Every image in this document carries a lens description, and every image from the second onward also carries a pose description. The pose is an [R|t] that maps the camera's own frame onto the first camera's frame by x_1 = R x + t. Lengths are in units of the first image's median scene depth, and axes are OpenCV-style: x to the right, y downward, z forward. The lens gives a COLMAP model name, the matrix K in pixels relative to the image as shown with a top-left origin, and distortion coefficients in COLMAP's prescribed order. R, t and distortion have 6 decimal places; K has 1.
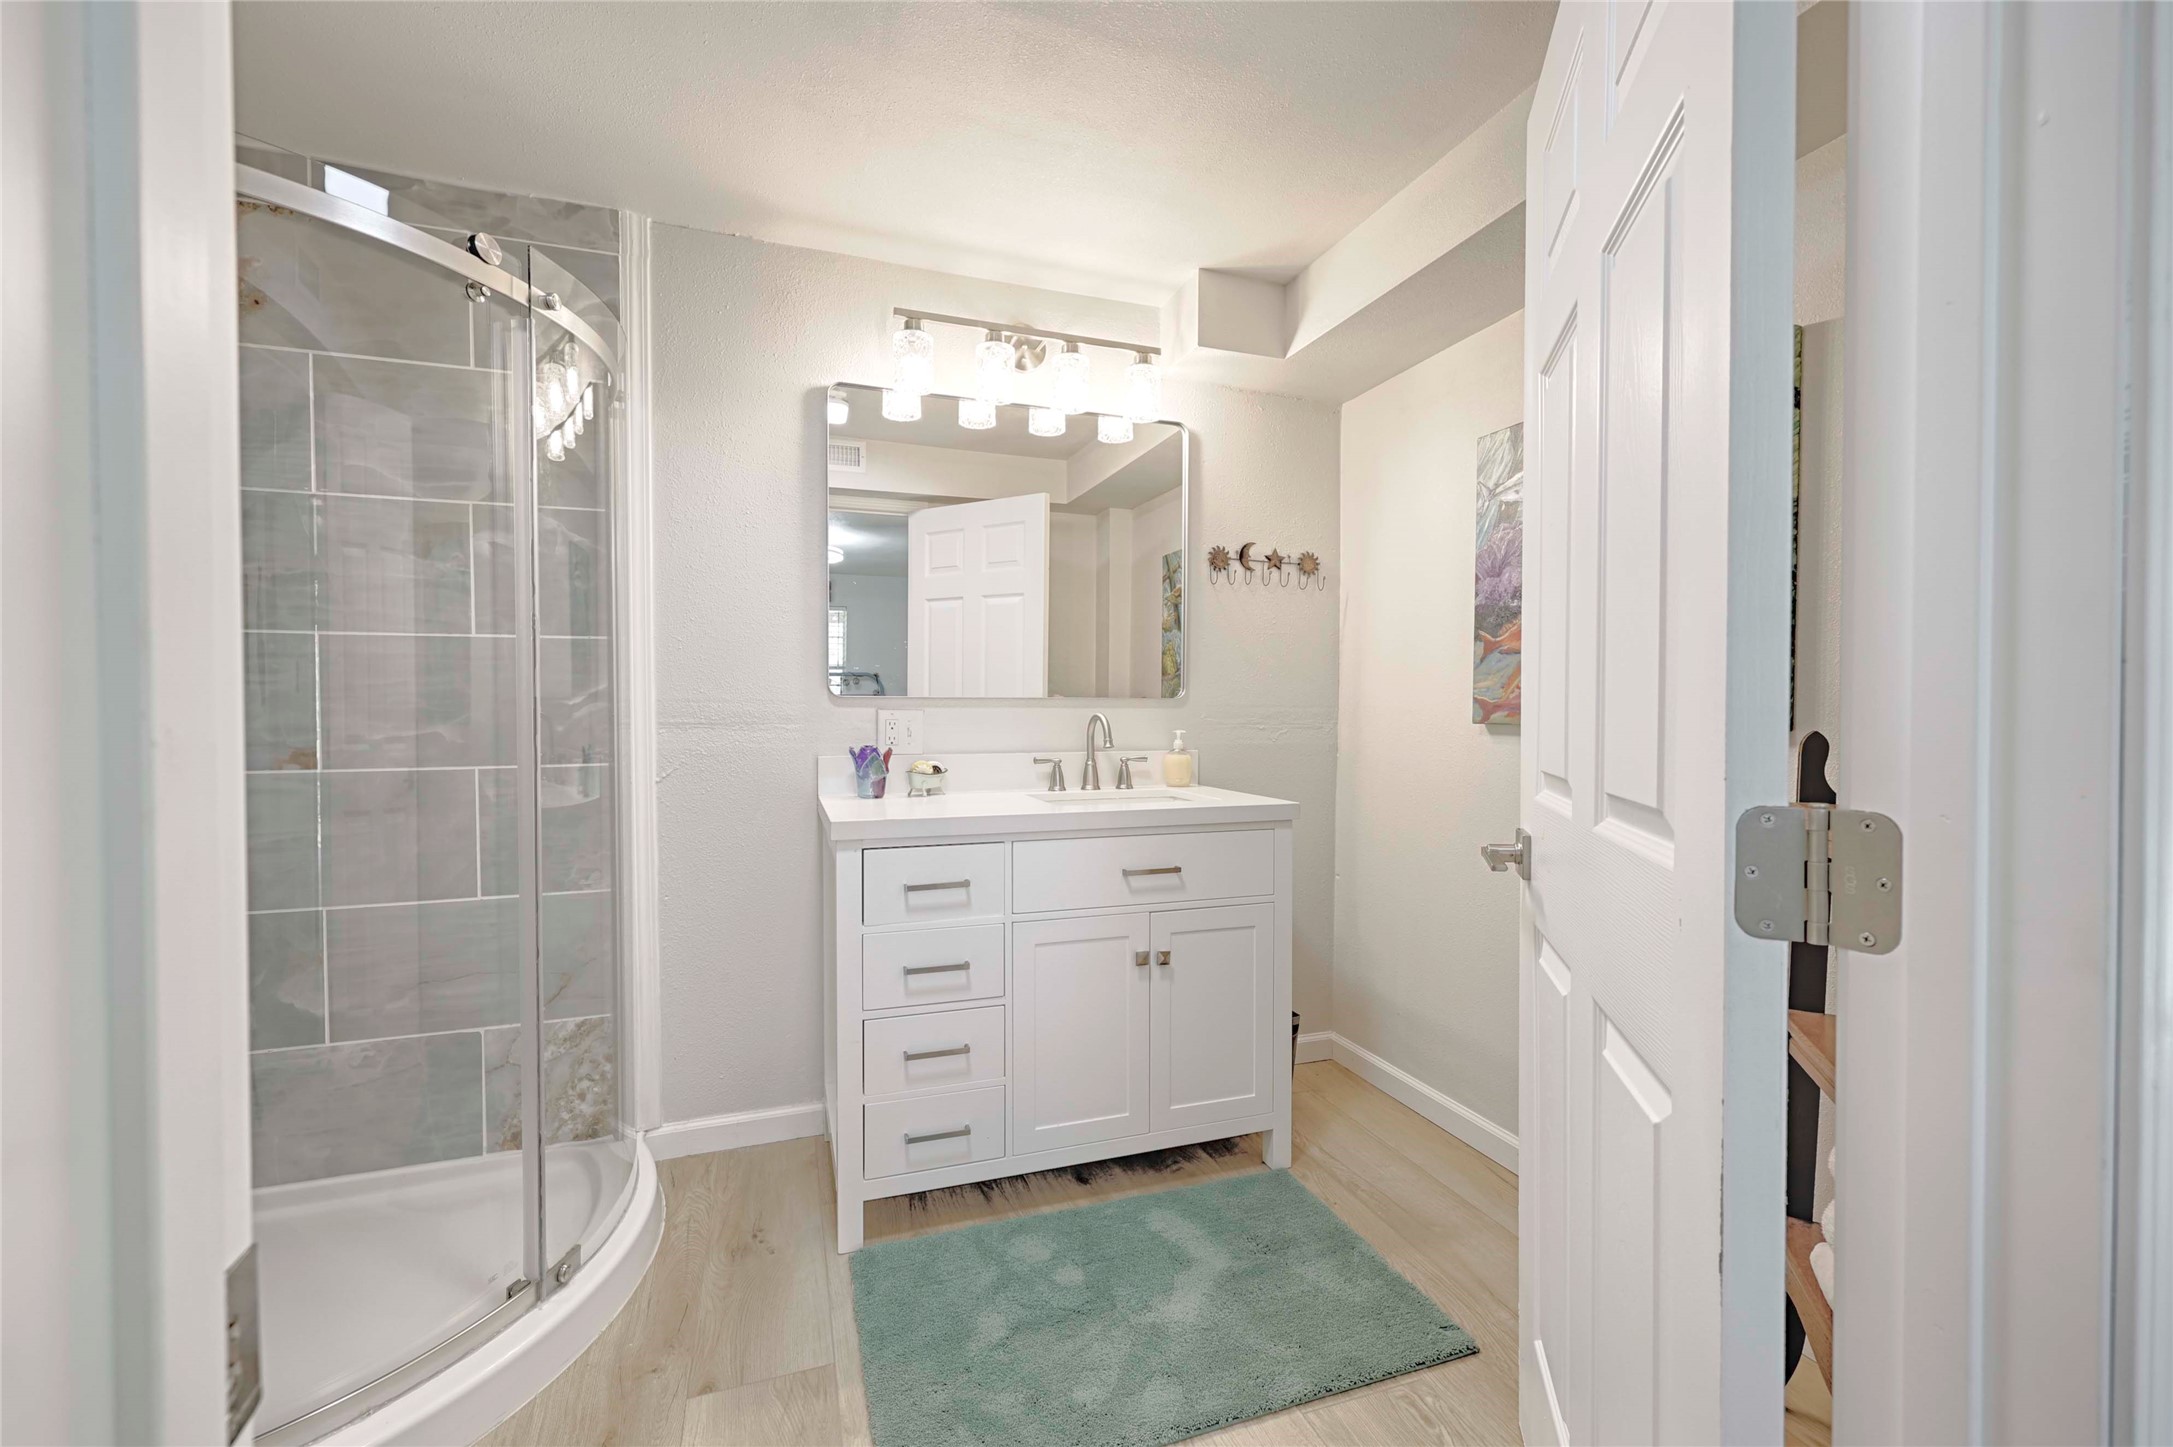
lens RADIAL K [[872.0, 0, 1081.9], [0, 872.0, 725.6], [0, 0, 1]] dist [0.000744, -0.000071]
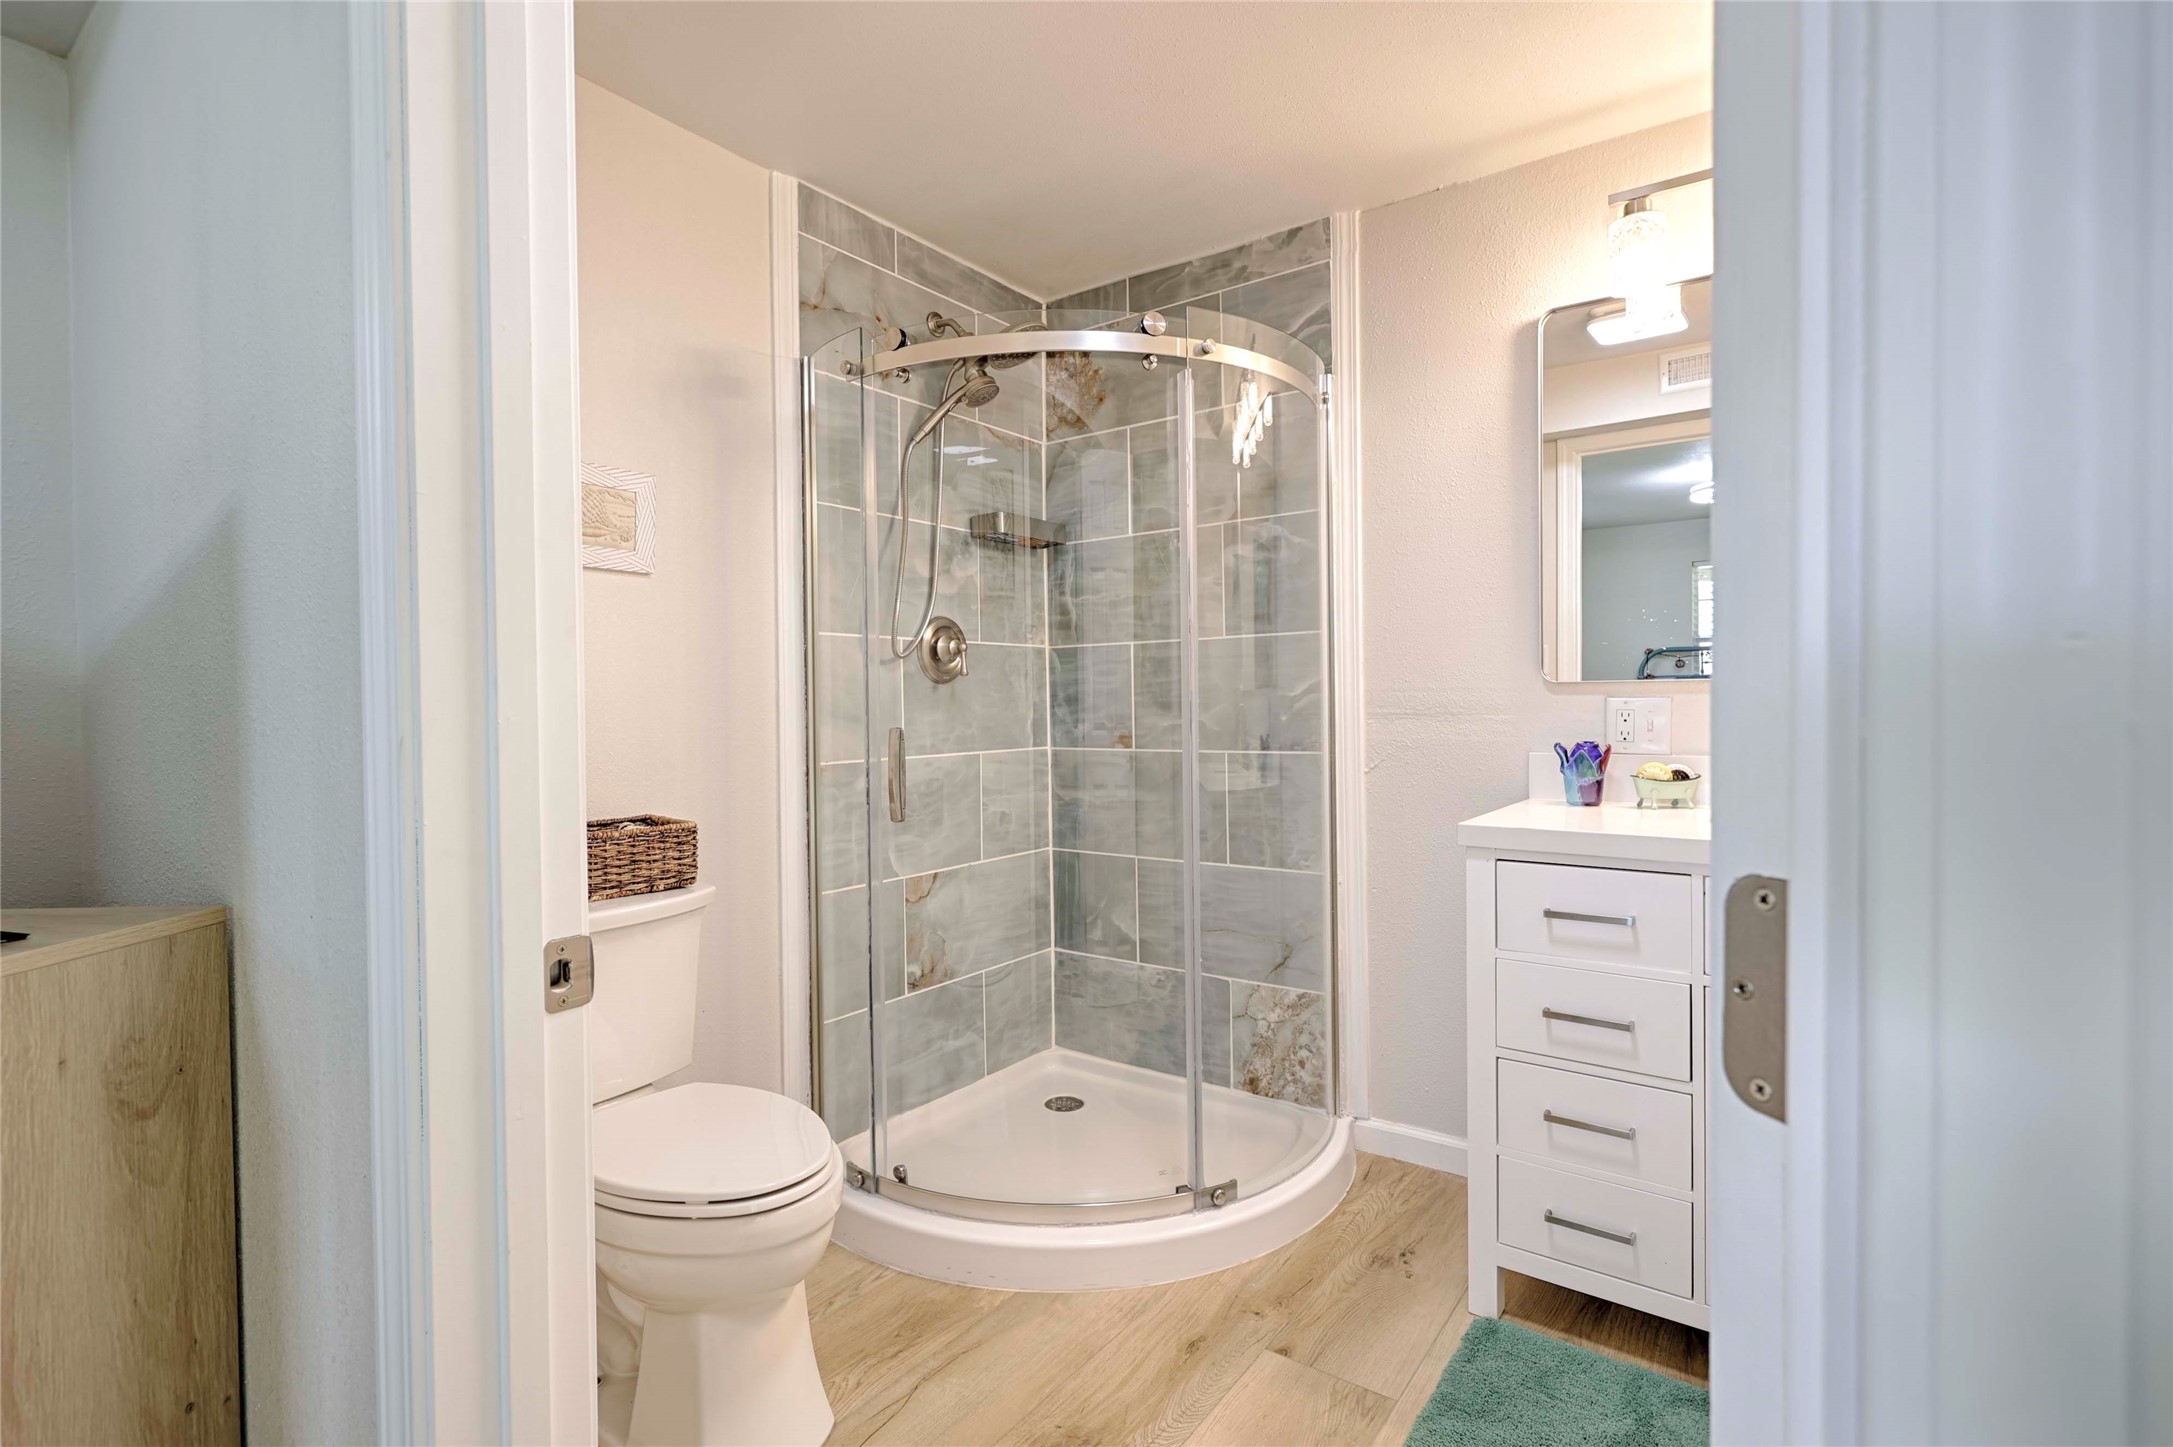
lens RADIAL K [[1013.0, 0, 1085.1], [0, 1013.0, 719.6], [0, 0, 1]] dist [-0.004690, 0.000557]
pose [[0.571744, 0.007170, -0.820401, 0.308138], [-0.003795, 0.999974, 0.006095, -0.001815], [0.820423, -0.000371, 0.571757, 0.082854]]
